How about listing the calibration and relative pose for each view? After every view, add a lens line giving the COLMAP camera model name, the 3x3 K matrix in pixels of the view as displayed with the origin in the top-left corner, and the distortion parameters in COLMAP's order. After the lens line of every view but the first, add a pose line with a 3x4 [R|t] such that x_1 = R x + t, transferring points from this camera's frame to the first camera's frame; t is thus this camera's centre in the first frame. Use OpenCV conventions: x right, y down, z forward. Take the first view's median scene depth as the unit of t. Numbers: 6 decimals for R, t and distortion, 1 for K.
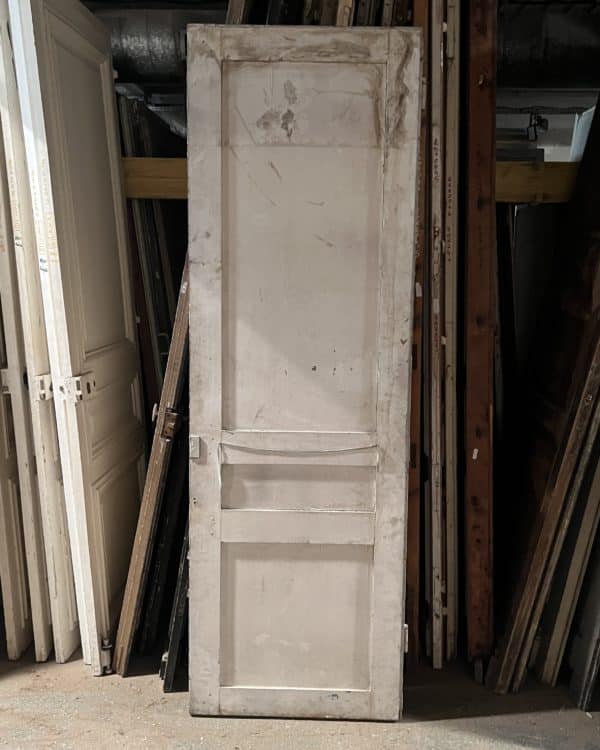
lens RADIAL K [[614.0, 0, 305.5], [0, 614.0, 377.3], [0, 0, 1]] dist [0.017318, -0.015488]
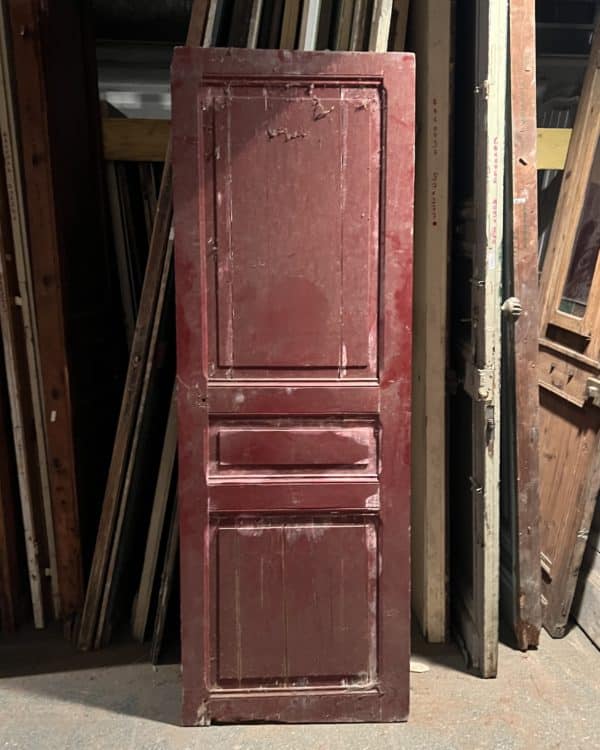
lens RADIAL K [[614.0, 0, 304.4], [0, 614.0, 372.0], [0, 0, 1]] dist [0.017318, -0.015488]
pose [[0.997793, -0.000643, 0.066393, 0.614817], [-0.002232, 0.999063, 0.043228, 0.009603], [-0.066359, -0.043281, 0.996857, -0.016419]]
